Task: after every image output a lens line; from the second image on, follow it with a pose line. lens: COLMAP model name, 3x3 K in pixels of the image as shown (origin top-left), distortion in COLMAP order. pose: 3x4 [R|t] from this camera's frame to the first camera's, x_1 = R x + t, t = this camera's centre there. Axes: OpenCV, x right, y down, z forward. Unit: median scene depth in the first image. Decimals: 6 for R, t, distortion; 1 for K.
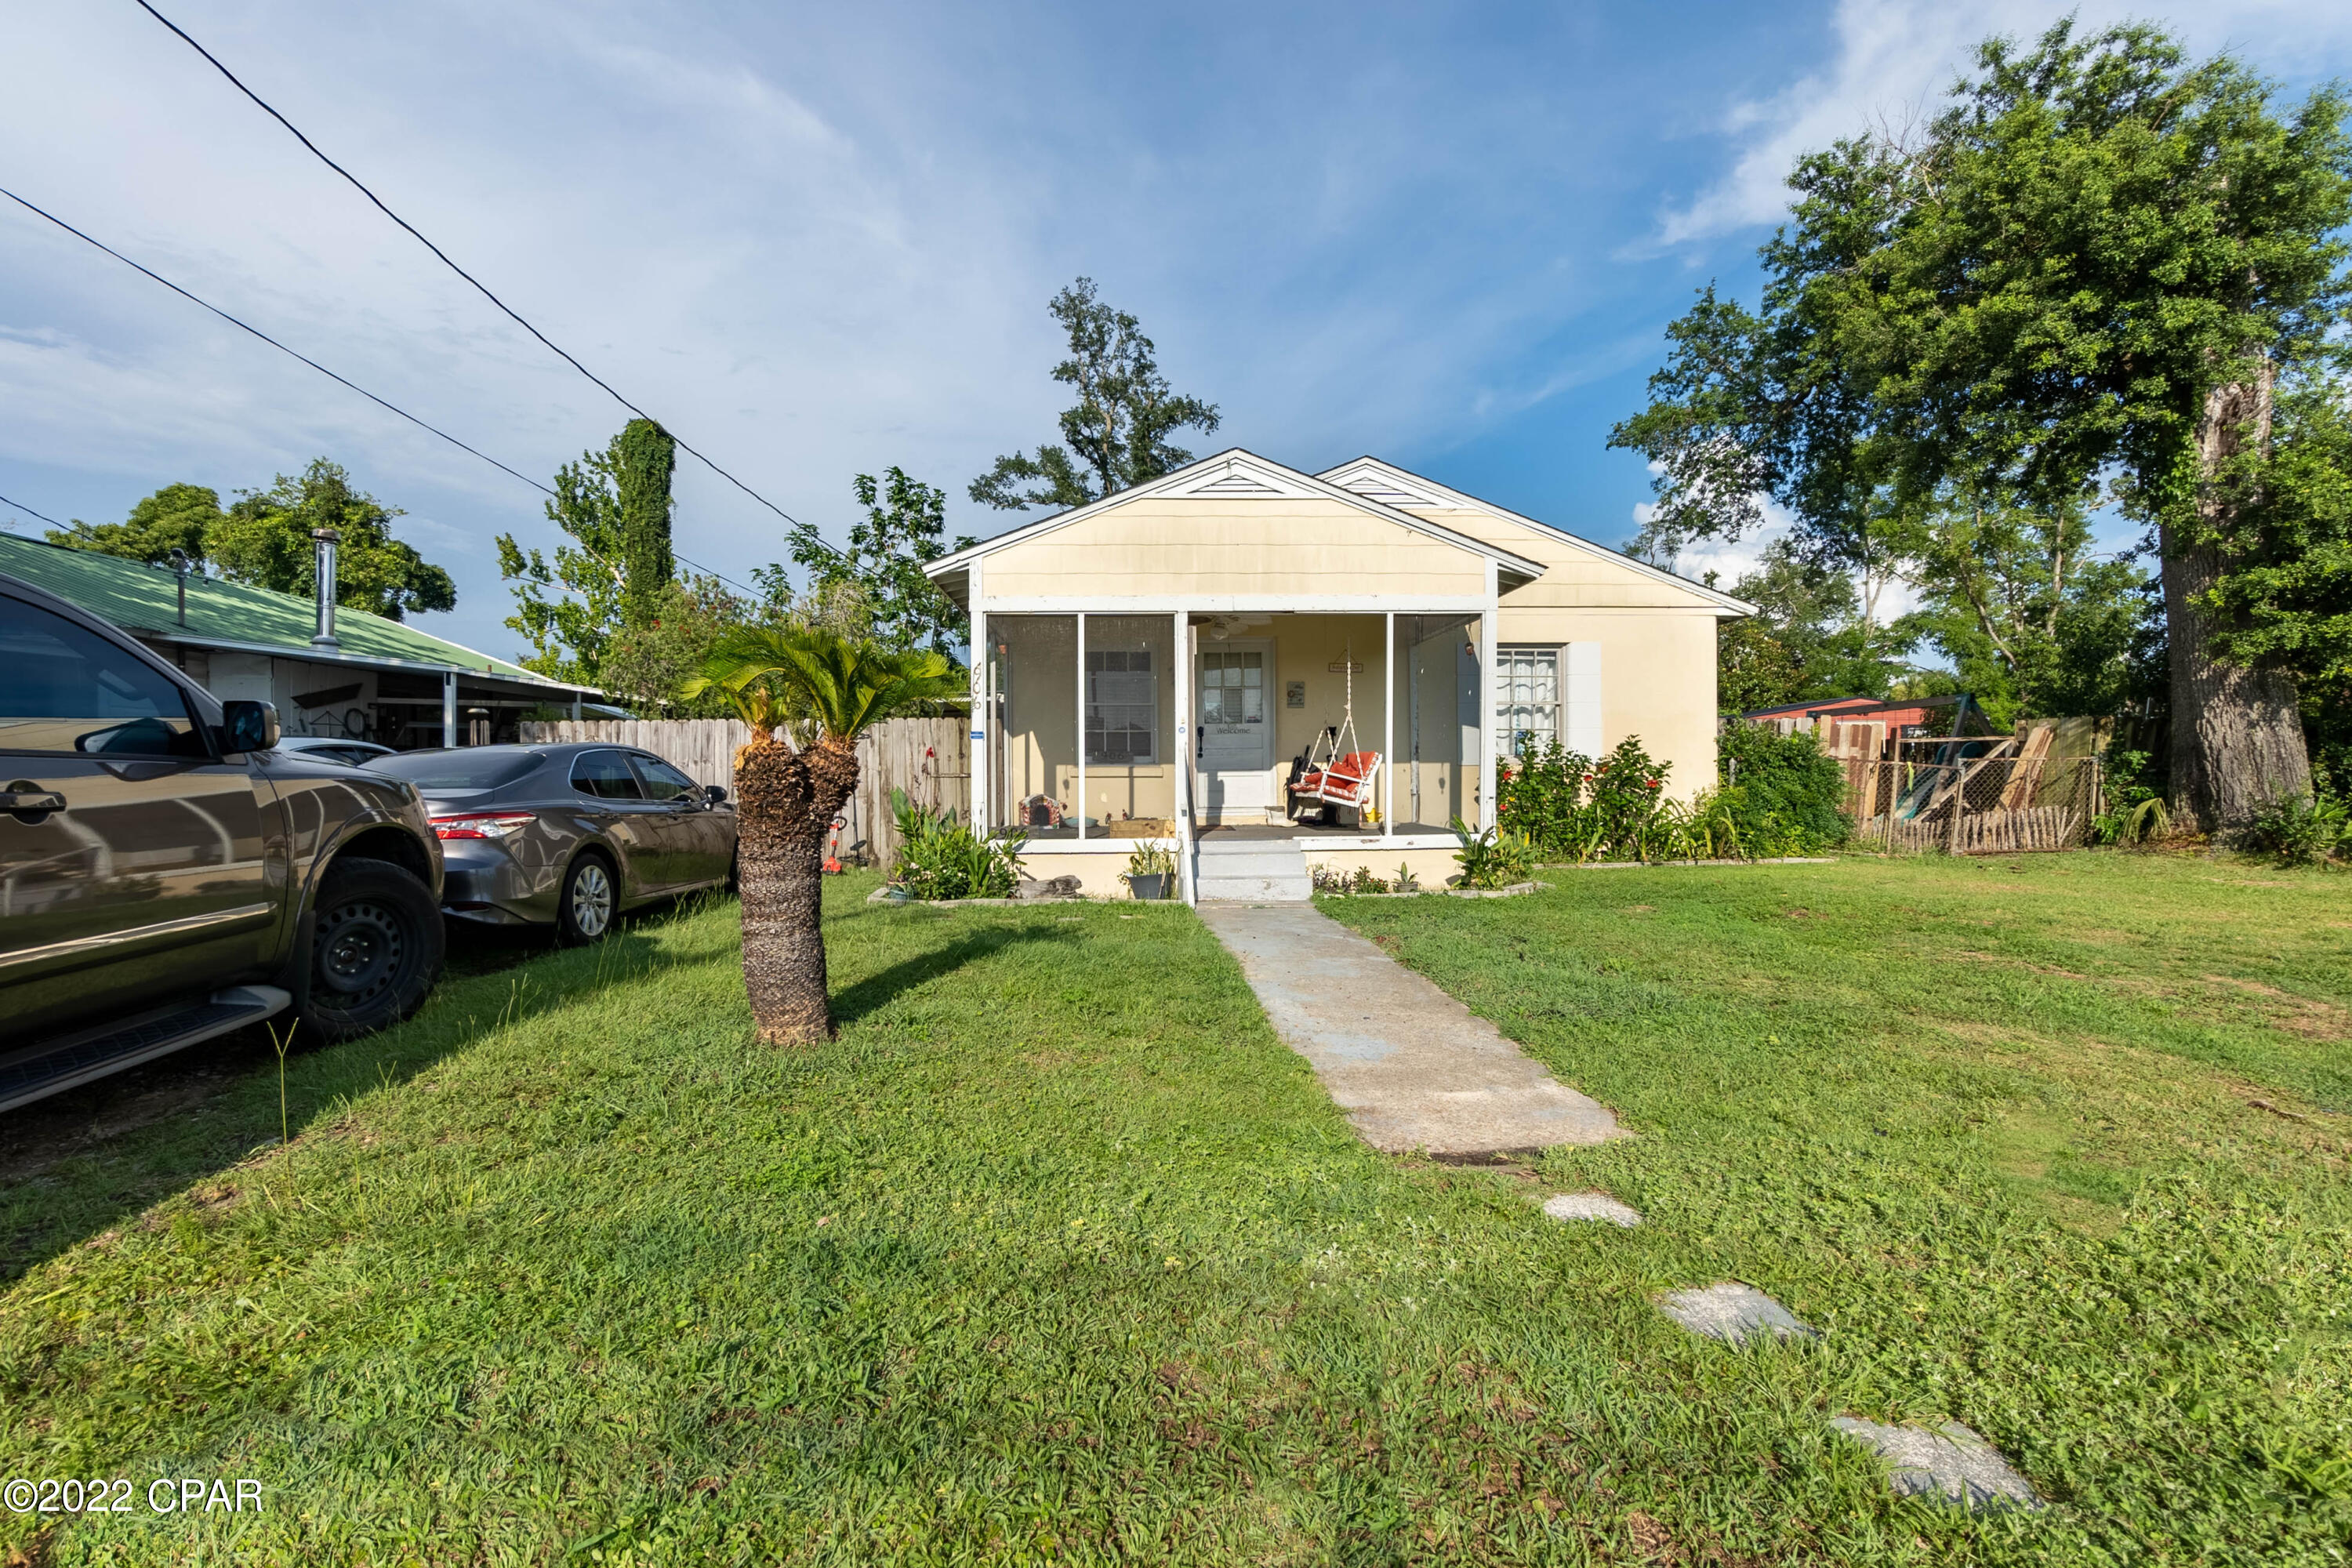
lens RADIAL K [[1019.3, 0, 1170.8], [0, 1019.3, 794.1], [0, 0, 1]] dist [-0.007877, -0.000538]
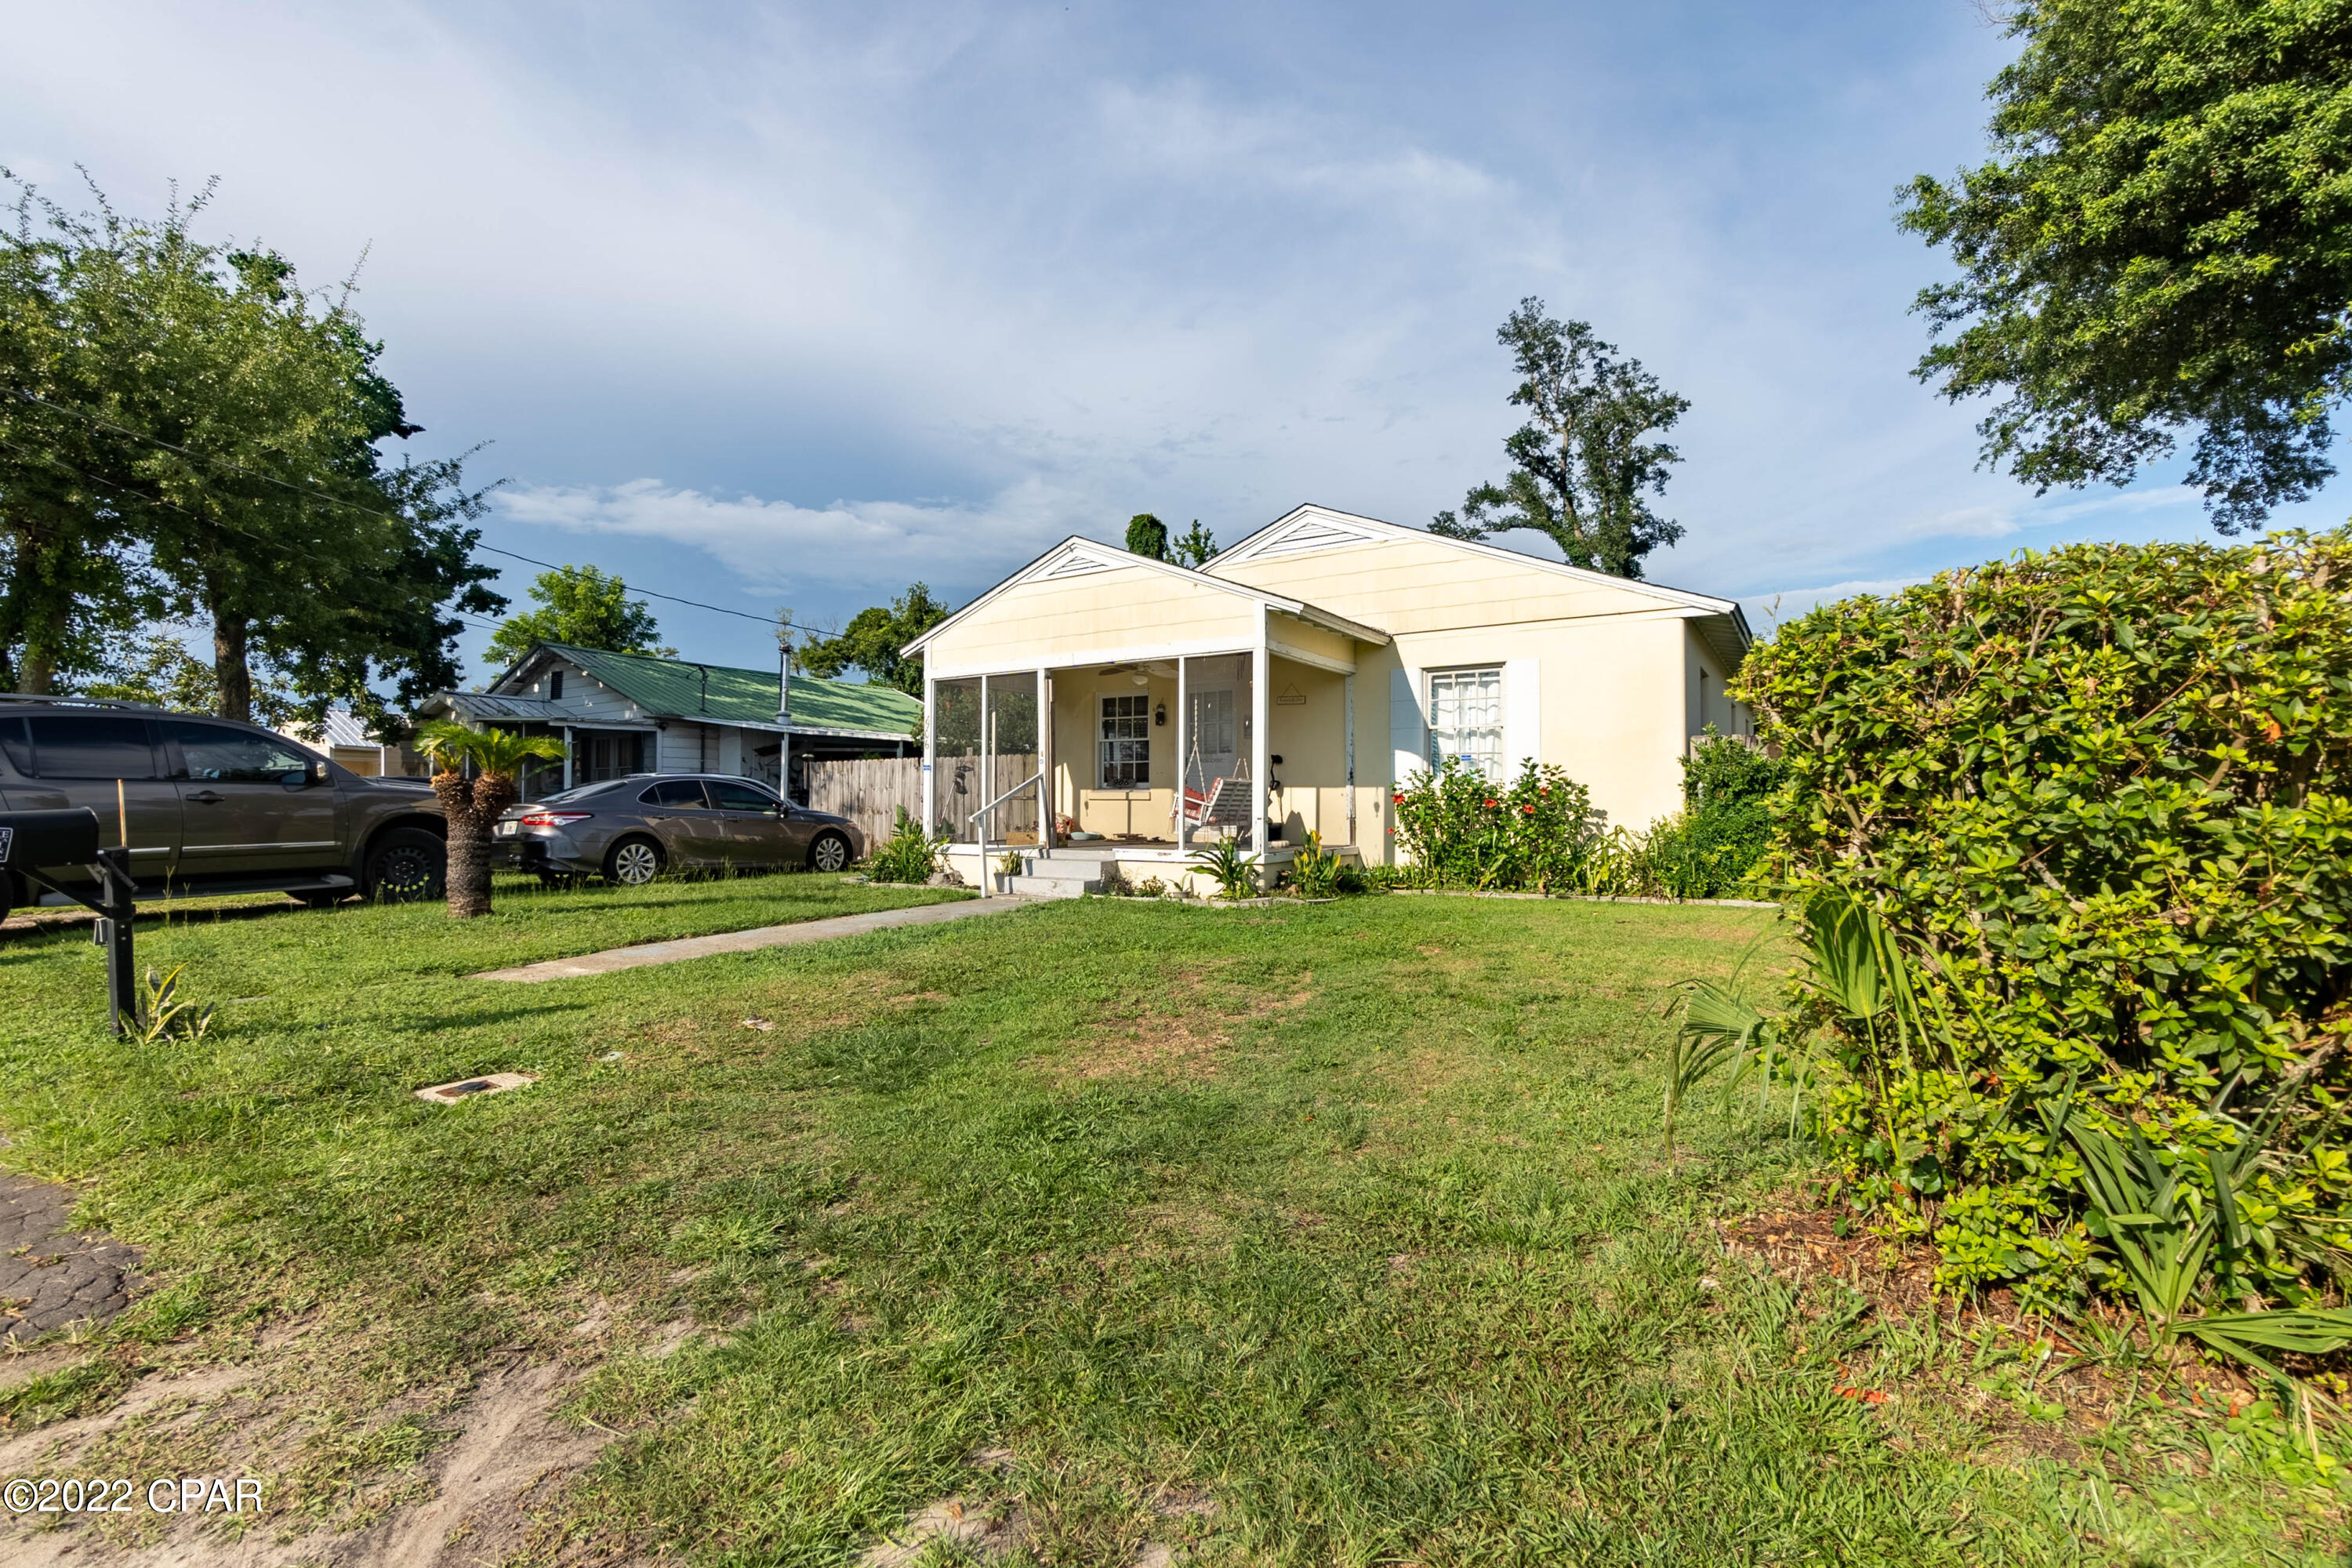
lens RADIAL K [[1019.3, 0, 1174.0], [0, 1019.3, 775.5], [0, 0, 1]] dist [-0.007877, -0.000538]
pose [[0.810186, -0.007525, -0.586124, 0.394420], [-0.018677, 0.999079, -0.038643, 0.000302], [0.585875, 0.042255, 0.809299, 0.030724]]
